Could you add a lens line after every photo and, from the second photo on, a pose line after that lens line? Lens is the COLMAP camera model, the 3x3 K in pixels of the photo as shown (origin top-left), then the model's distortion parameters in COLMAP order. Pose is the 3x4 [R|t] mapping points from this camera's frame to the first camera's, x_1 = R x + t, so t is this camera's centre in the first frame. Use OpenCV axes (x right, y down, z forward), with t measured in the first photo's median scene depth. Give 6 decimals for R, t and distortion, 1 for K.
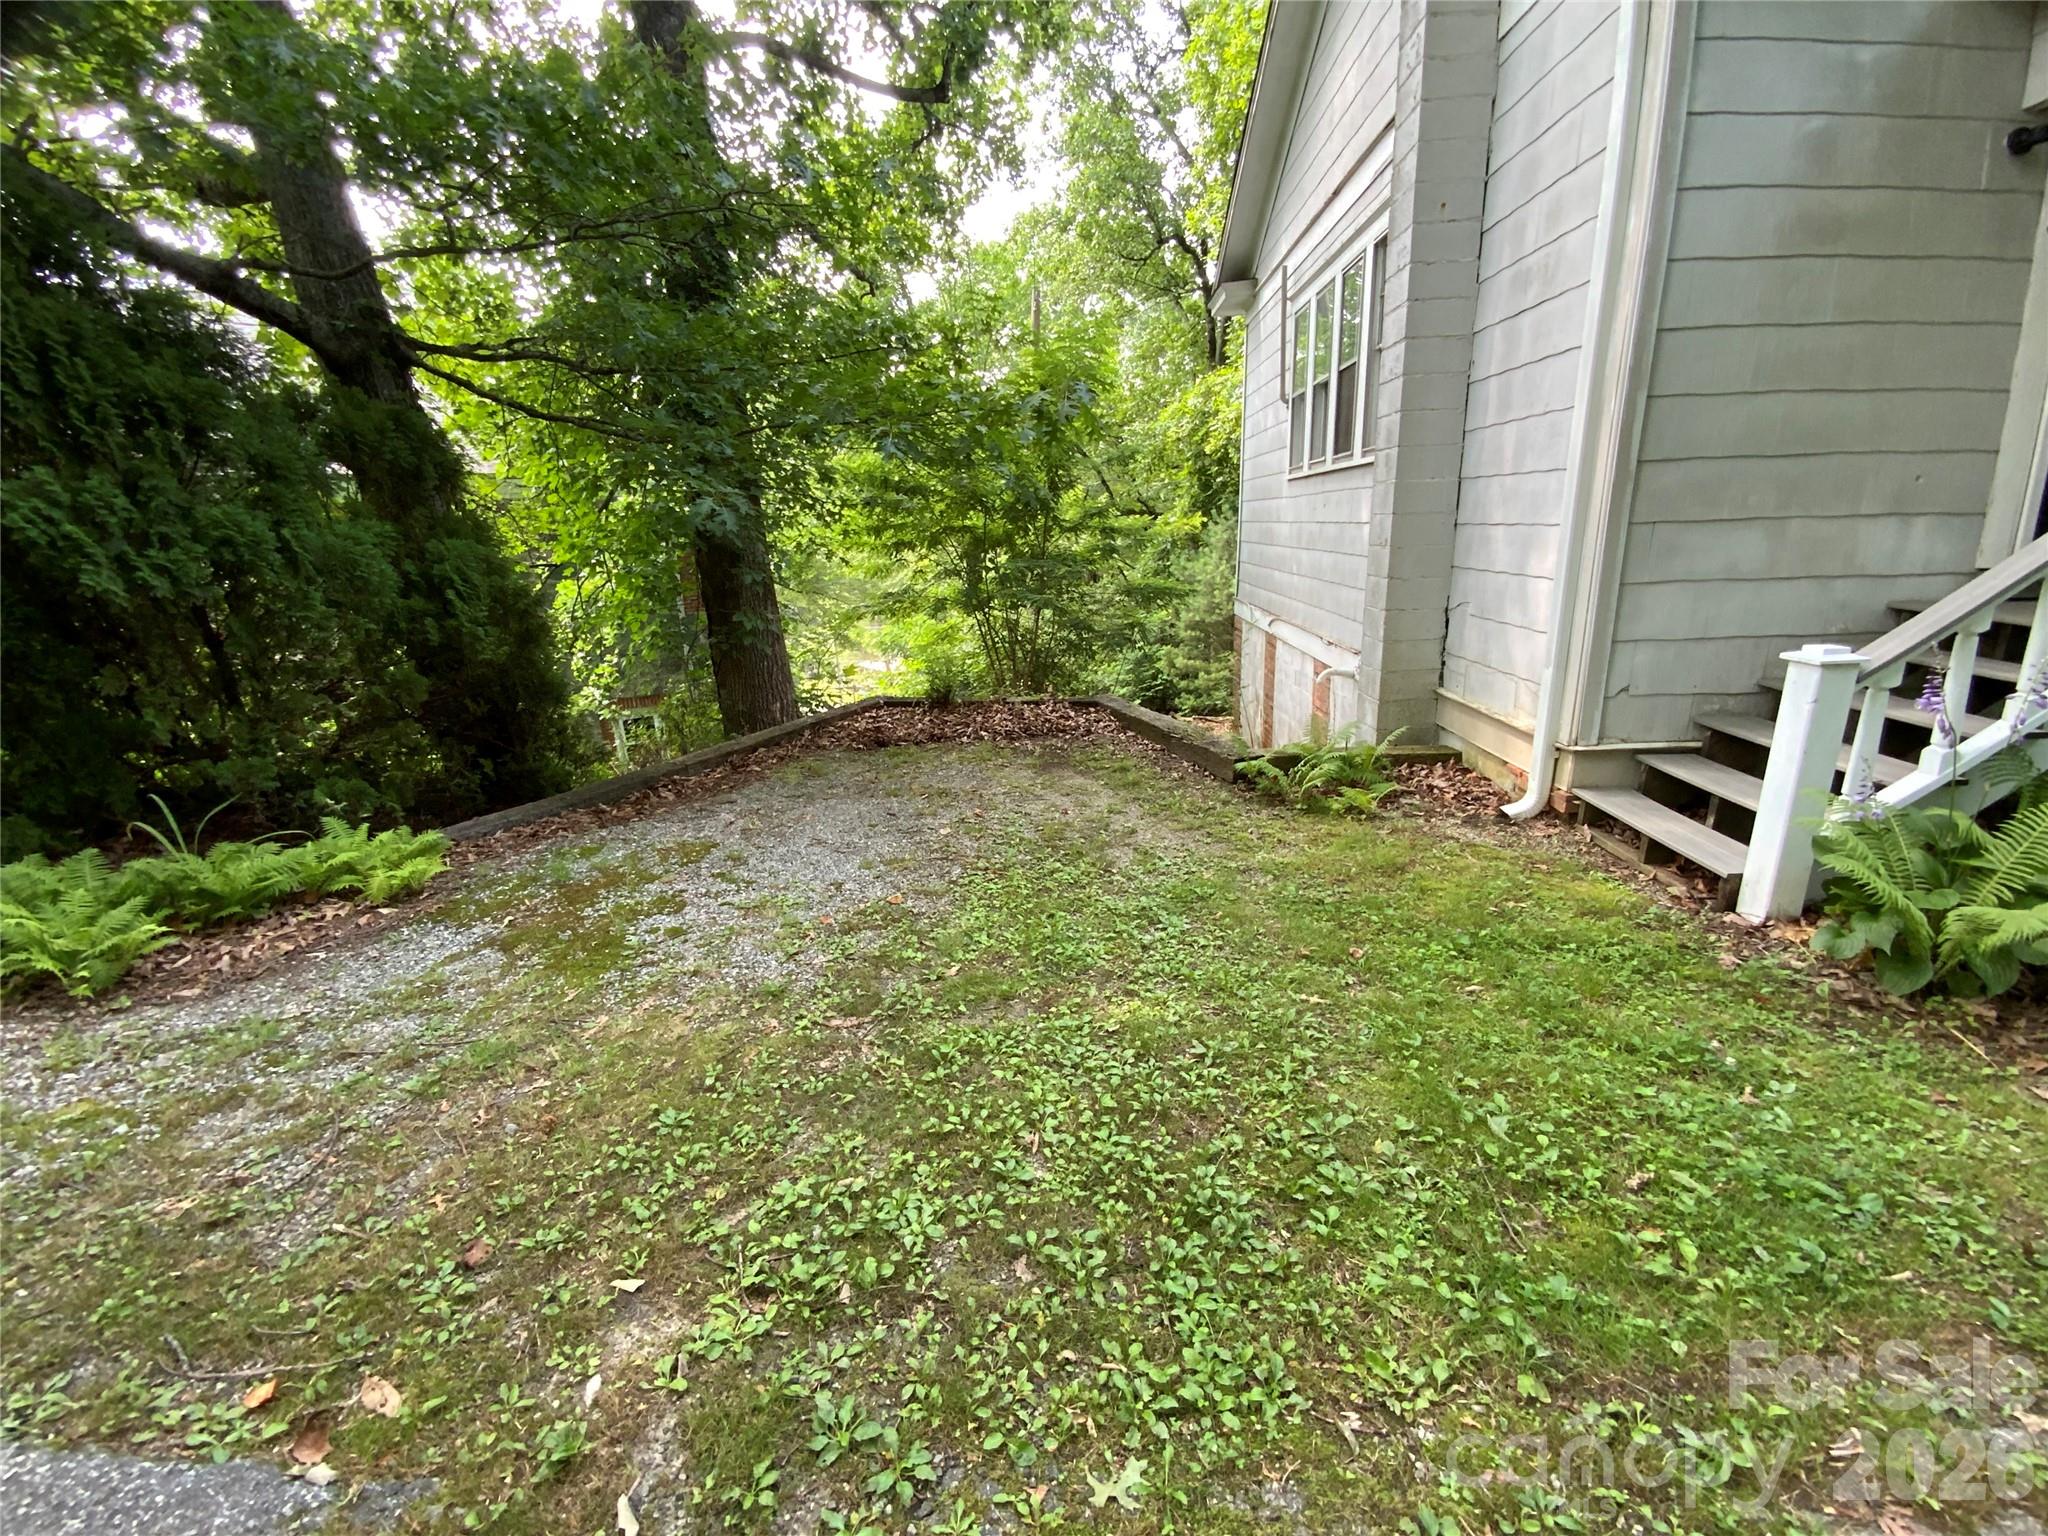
lens RADIAL K [[825.2, 0, 1027.6], [0, 825.2, 772.0], [0, 0, 1]] dist [0.023780, -0.020224]
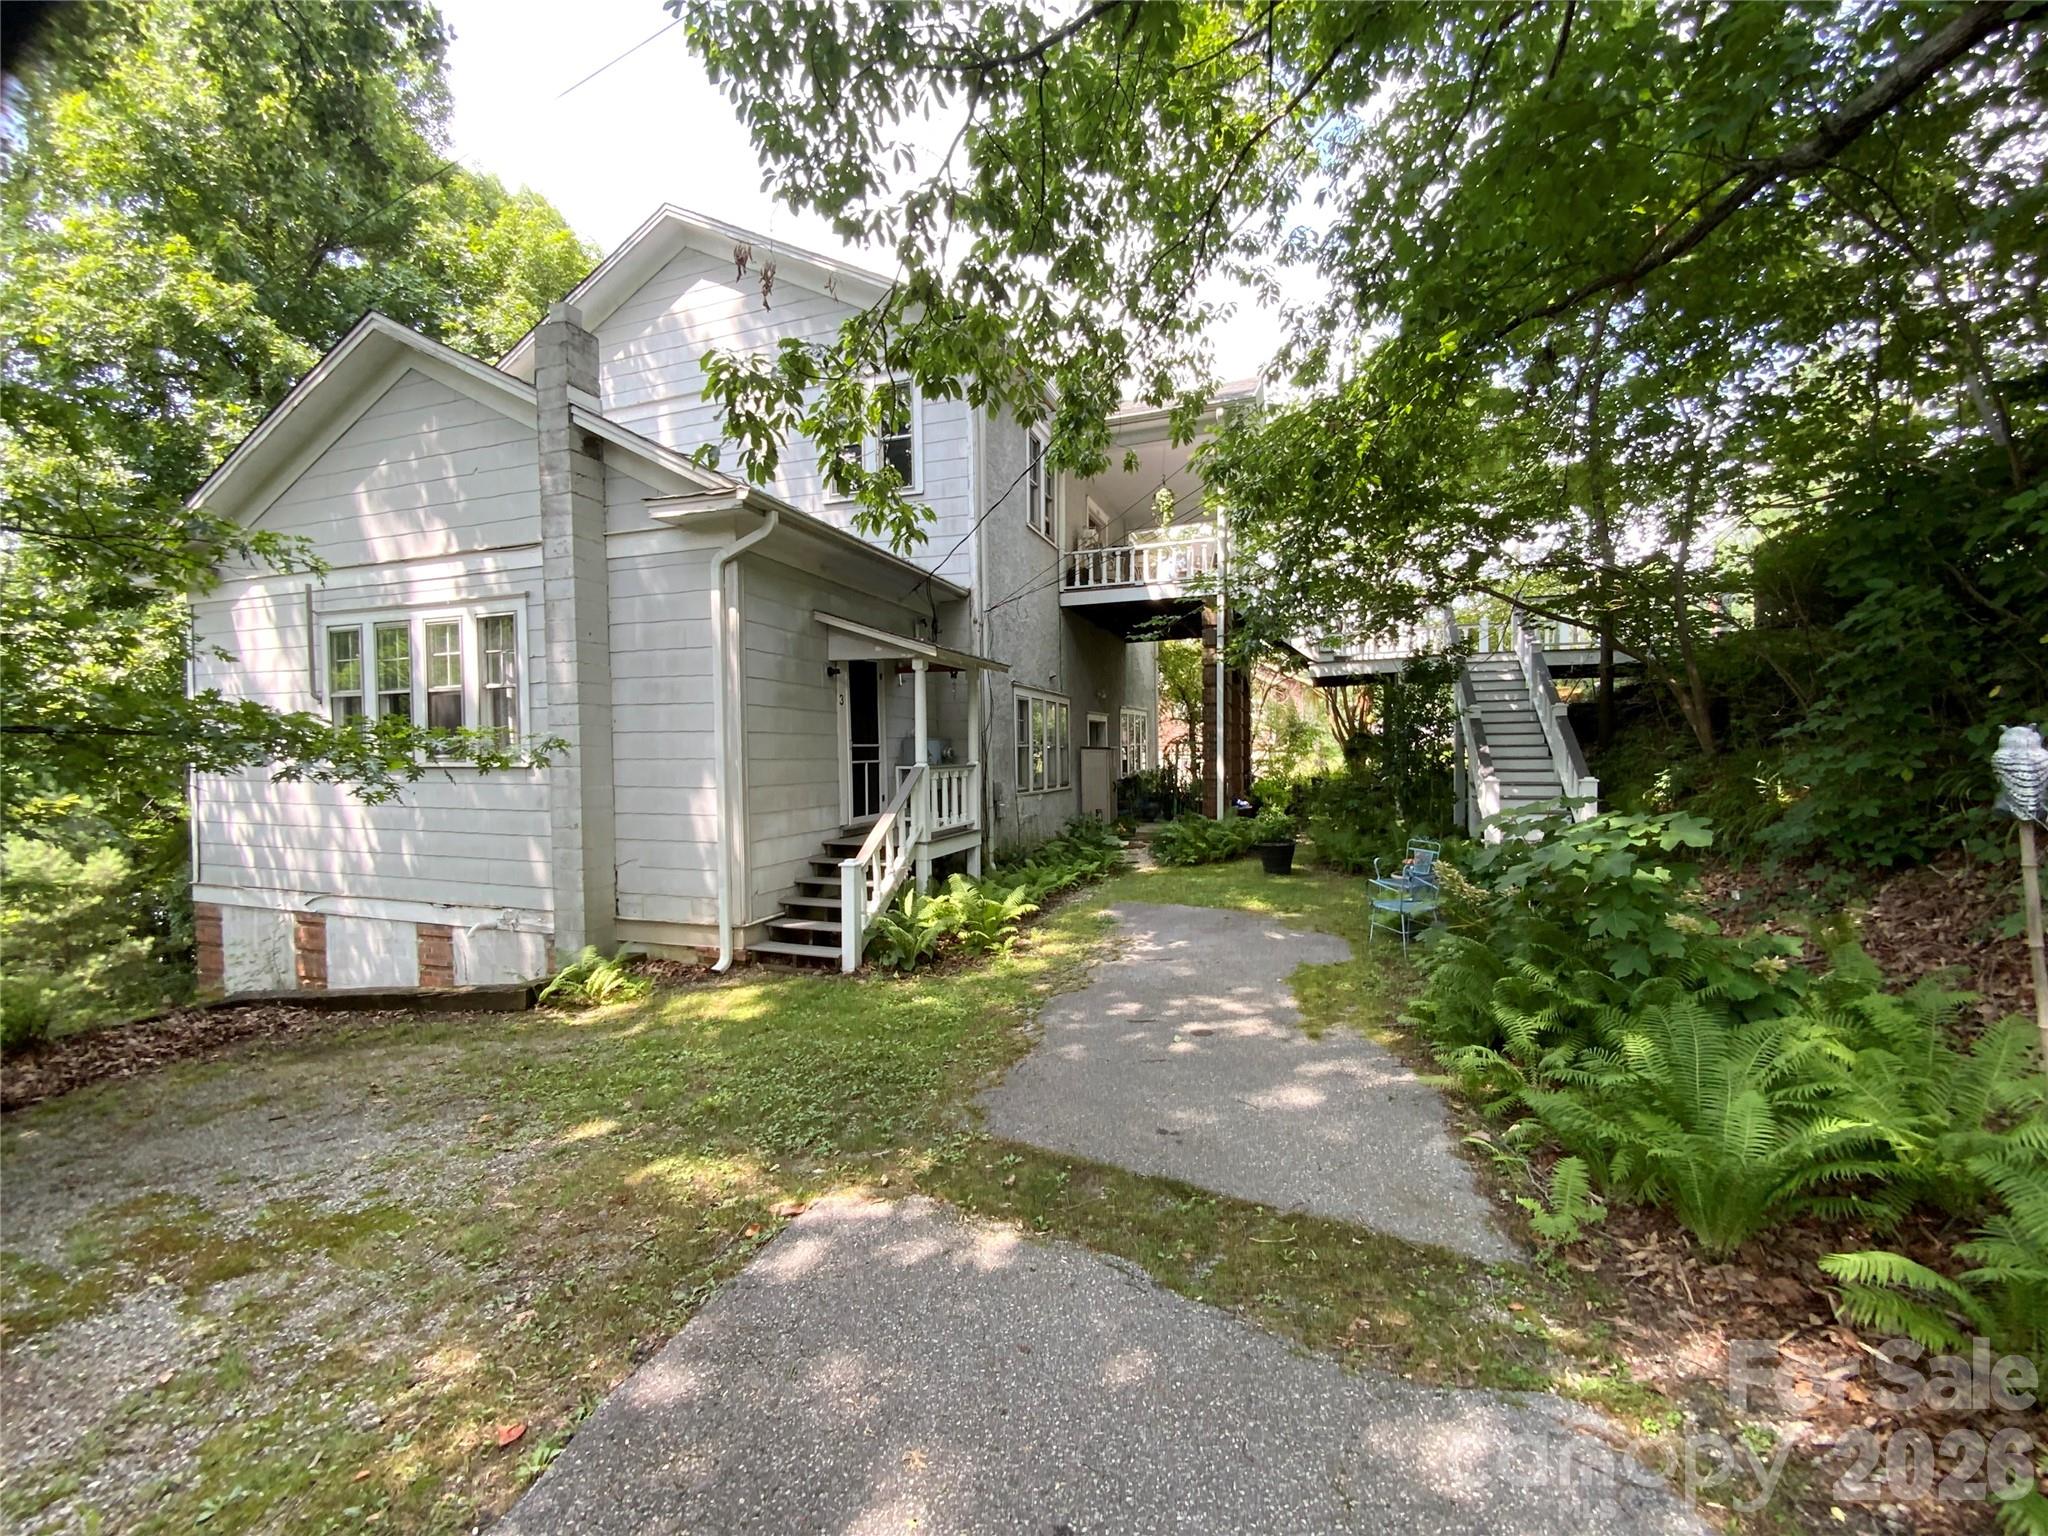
lens RADIAL K [[825.2, 0, 1027.6], [0, 825.2, 772.0], [0, 0, 1]] dist [0.023780, -0.020224]
pose [[0.285882, 0.013649, 0.958168, -1.263480], [0.268423, 0.958729, -0.093745, -0.016473], [-0.919902, 0.283994, 0.270420, -0.298975]]
